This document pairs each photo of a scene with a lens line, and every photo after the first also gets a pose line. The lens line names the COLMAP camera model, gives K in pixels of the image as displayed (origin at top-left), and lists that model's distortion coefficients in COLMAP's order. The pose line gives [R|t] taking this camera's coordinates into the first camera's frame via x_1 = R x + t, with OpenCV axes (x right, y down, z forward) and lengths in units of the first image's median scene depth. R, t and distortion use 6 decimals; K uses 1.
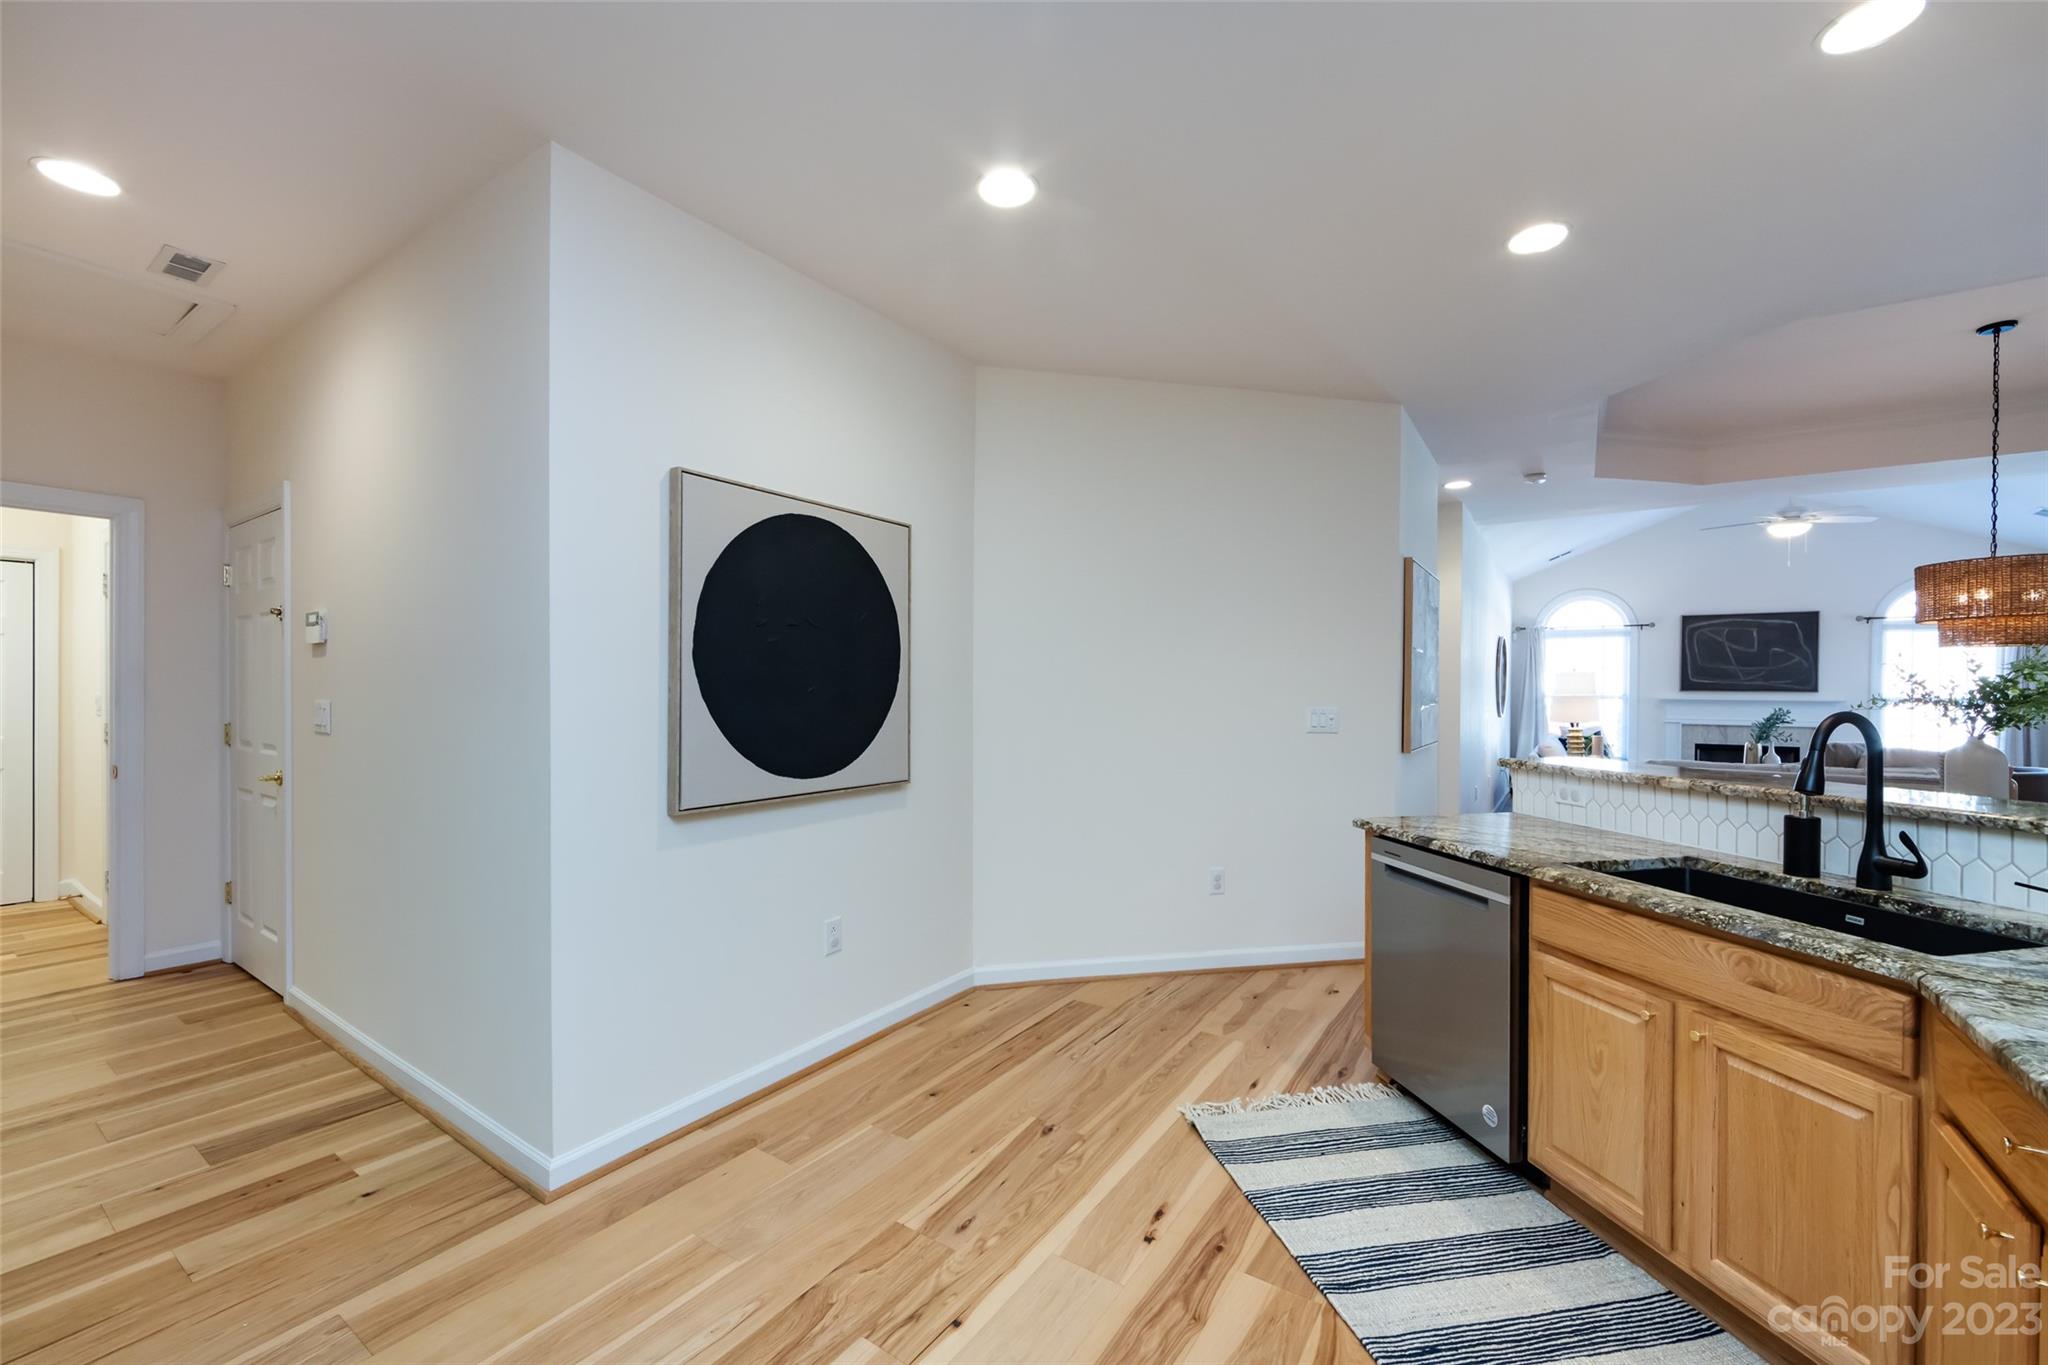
lens RADIAL K [[826.0, 0, 1024.3], [0, 826.0, 693.8], [0, 0, 1]] dist [-0.001107, 0.000316]
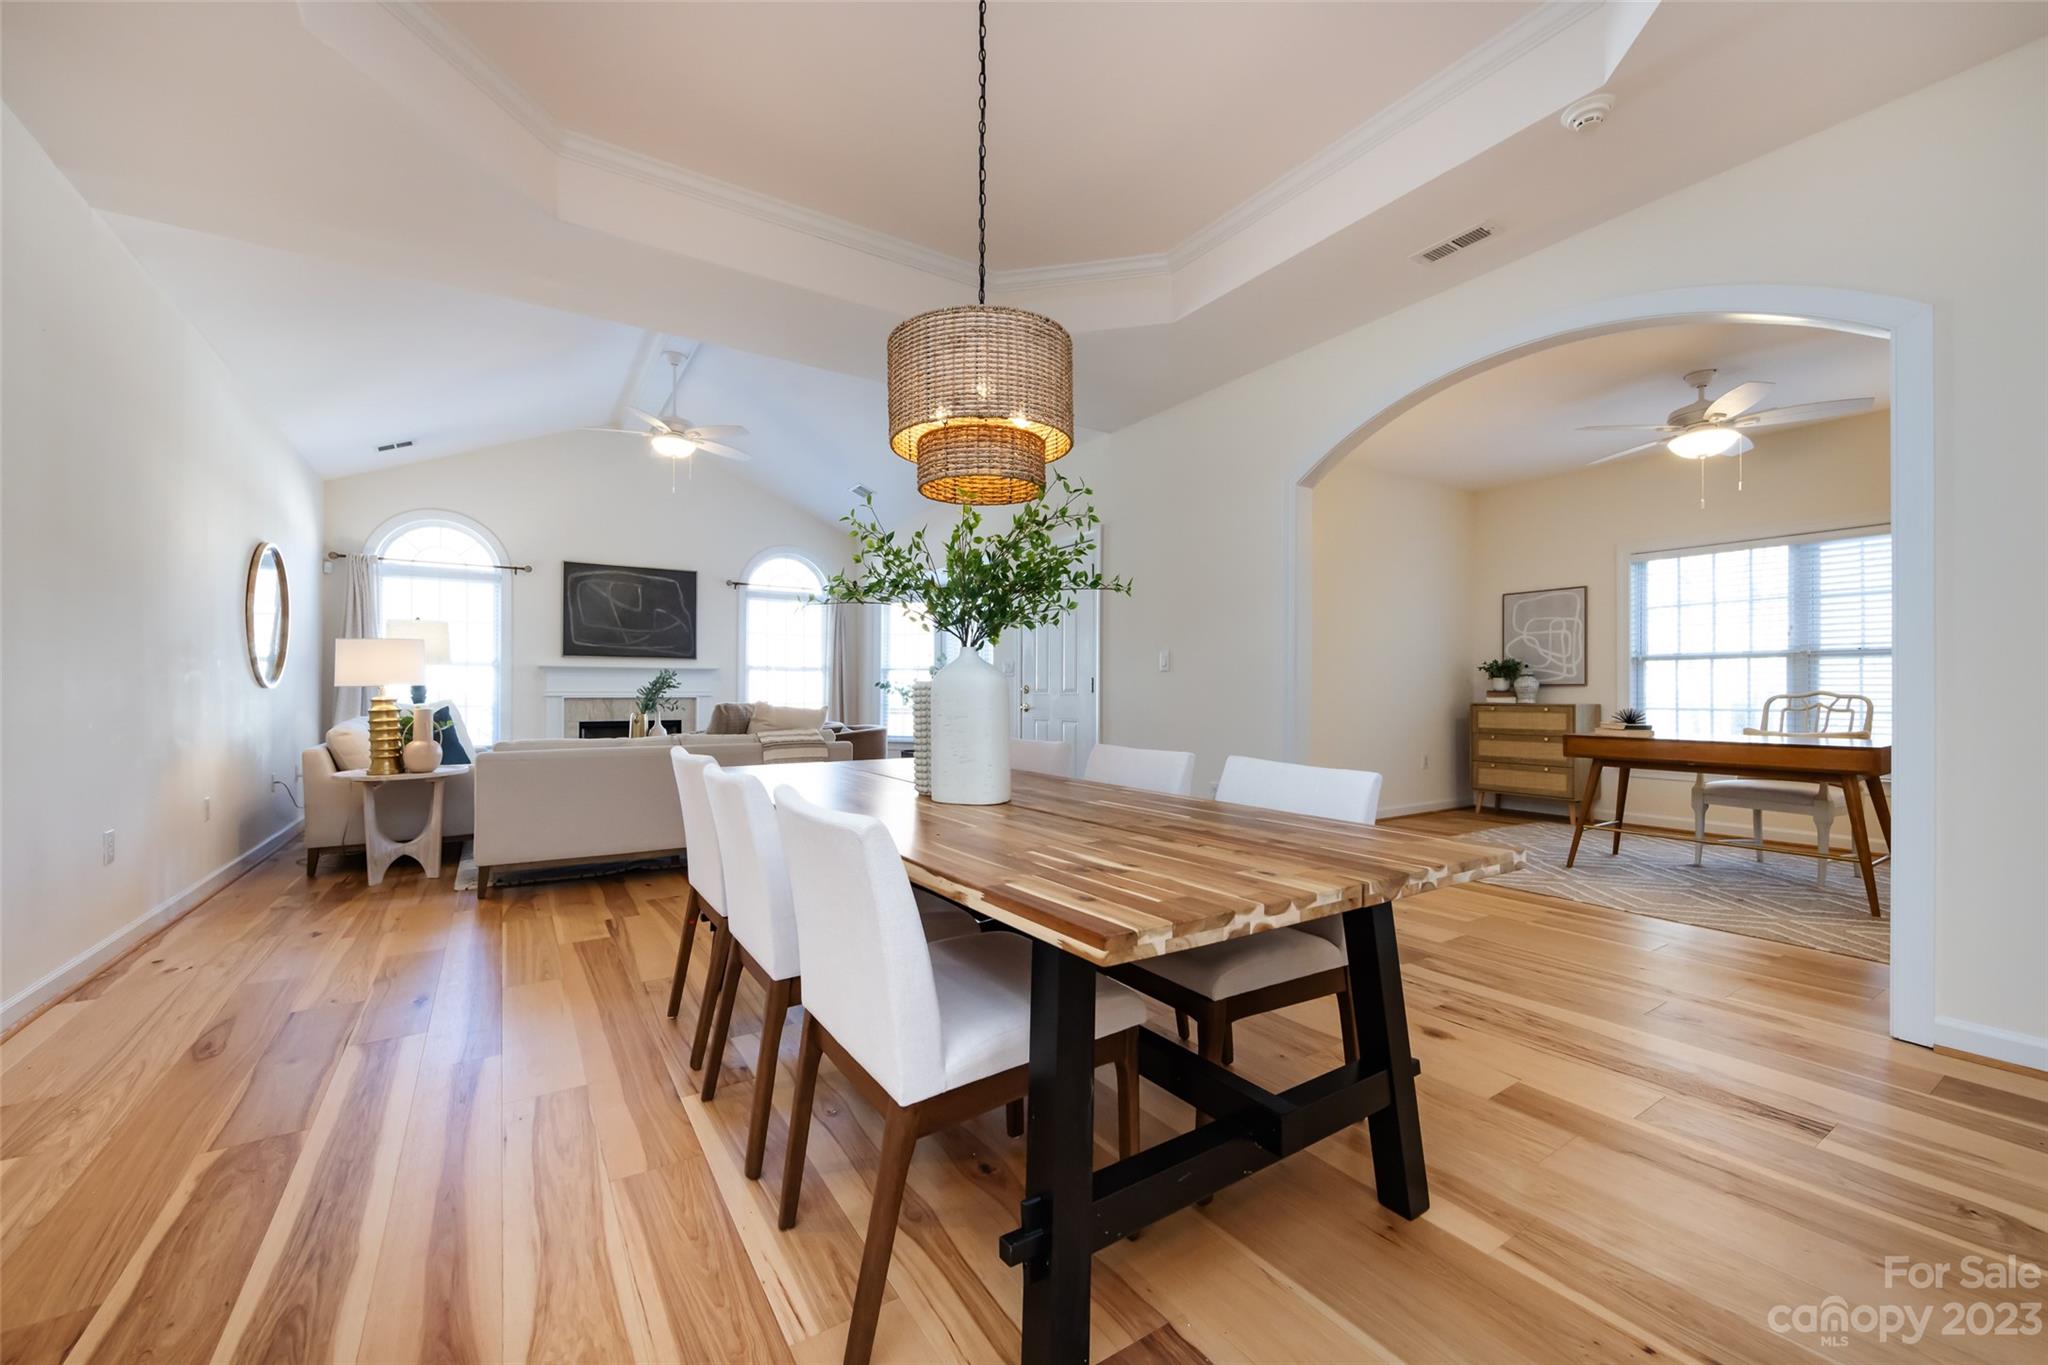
lens RADIAL K [[809.3, 0, 1014.1], [0, 809.3, 688.3], [0, 0, 1]] dist [-0.001655, 0.000160]
pose [[0.400614, -0.004143, 0.916237, 0.772333], [0.009316, 0.999957, 0.000448, 0.093548], [-0.916199, 0.008356, 0.400636, 0.878071]]
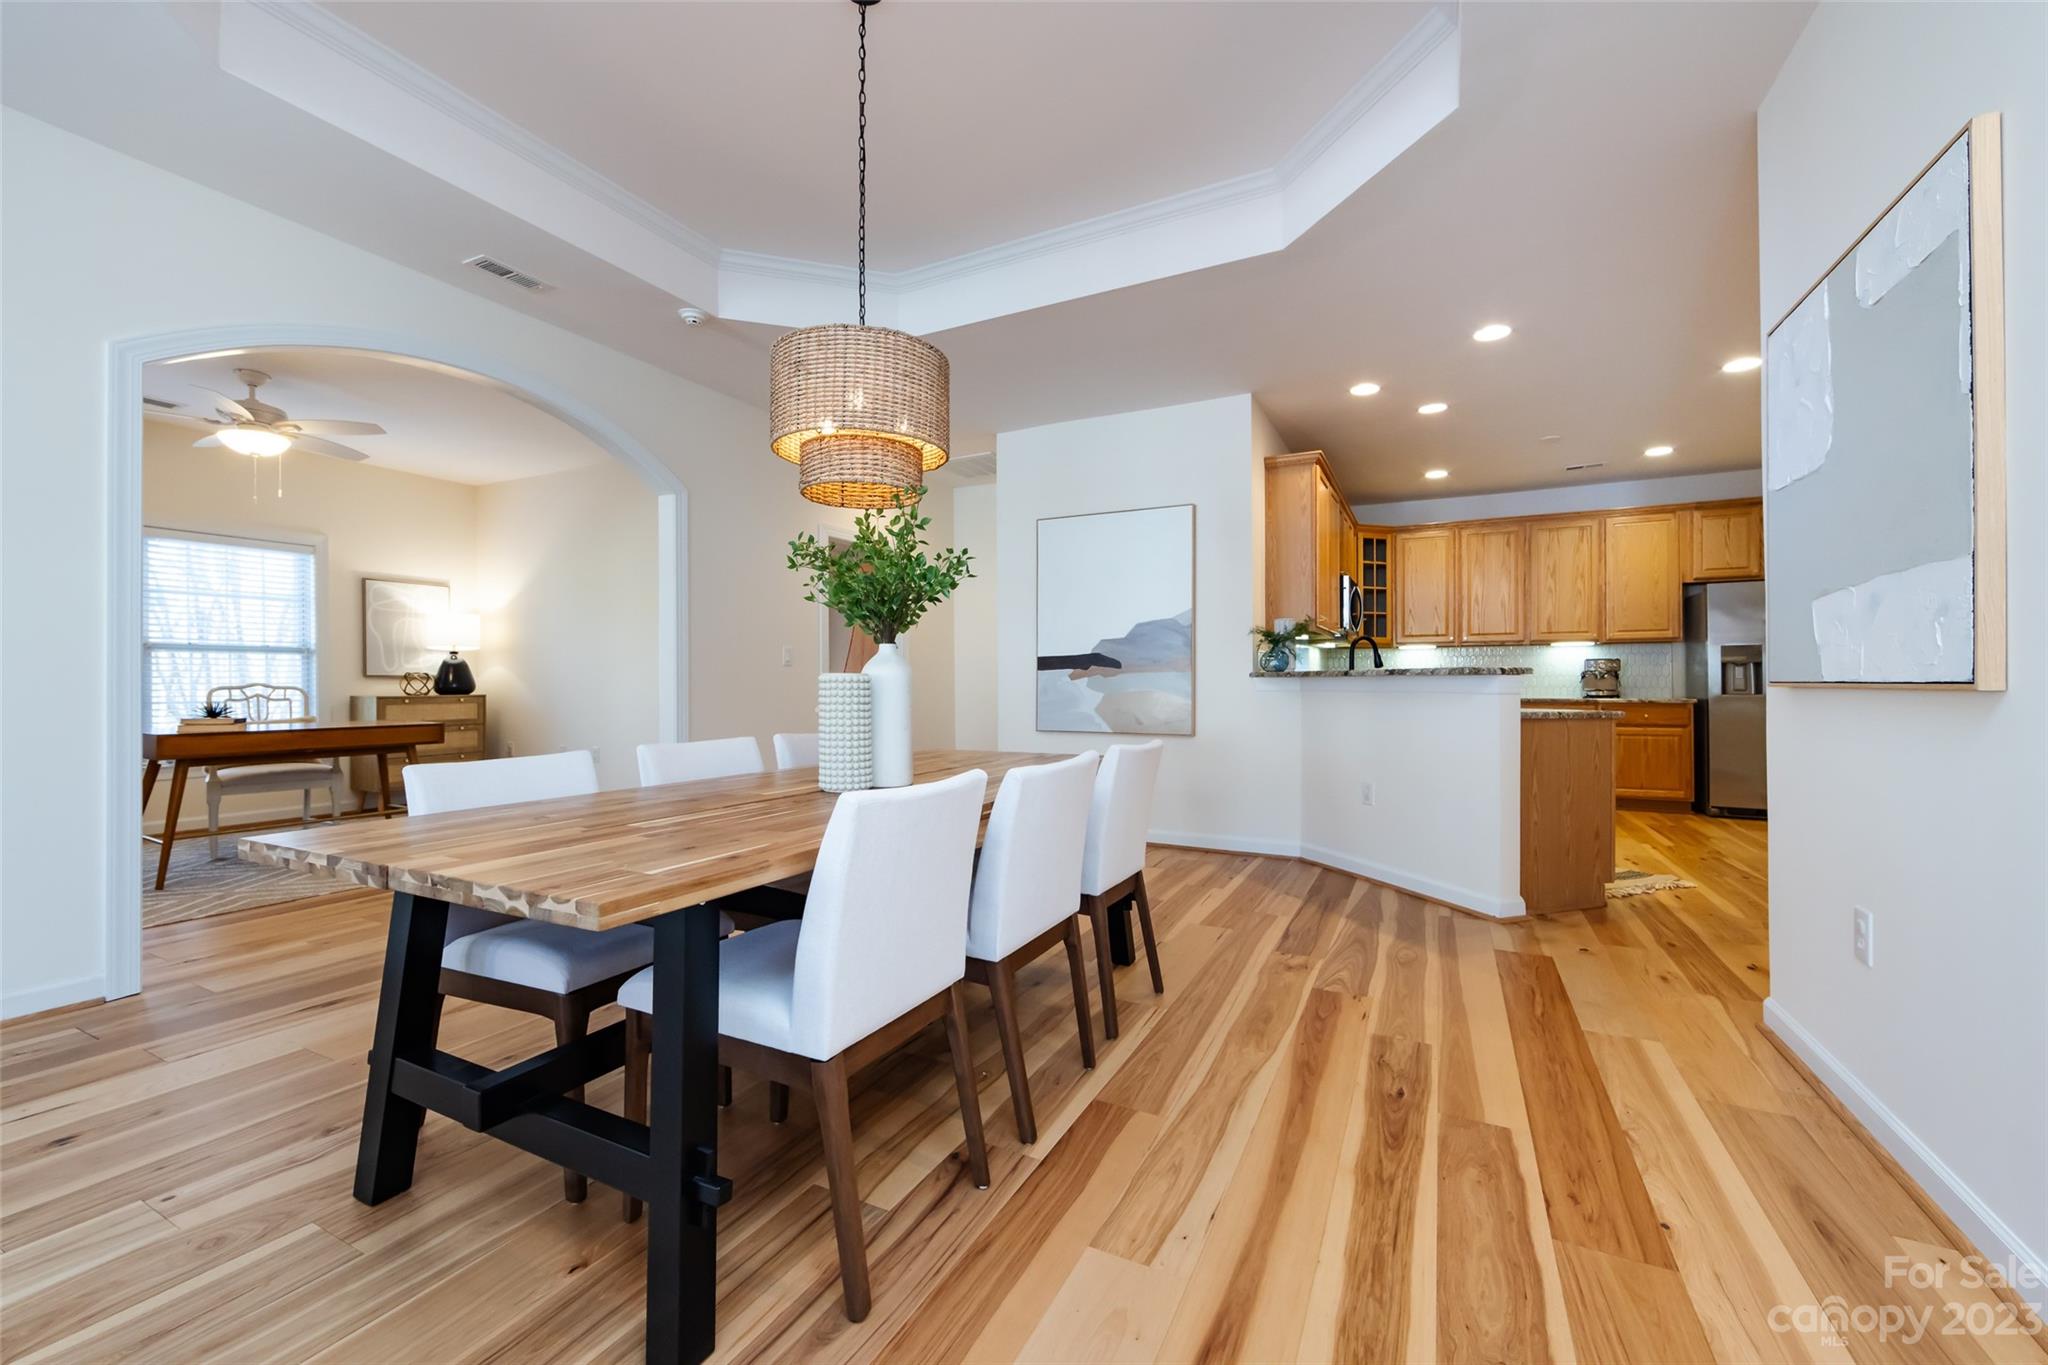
lens RADIAL K [[831.1, 0, 1019.4], [0, 831.1, 680.5], [0, 0, 1]] dist [-0.000382, -0.000064]
pose [[-0.992336, -0.006747, -0.123385, 1.339481], [-0.007357, 0.999963, 0.004488, 0.088988], [0.123350, 0.005361, -0.992349, 1.935598]]
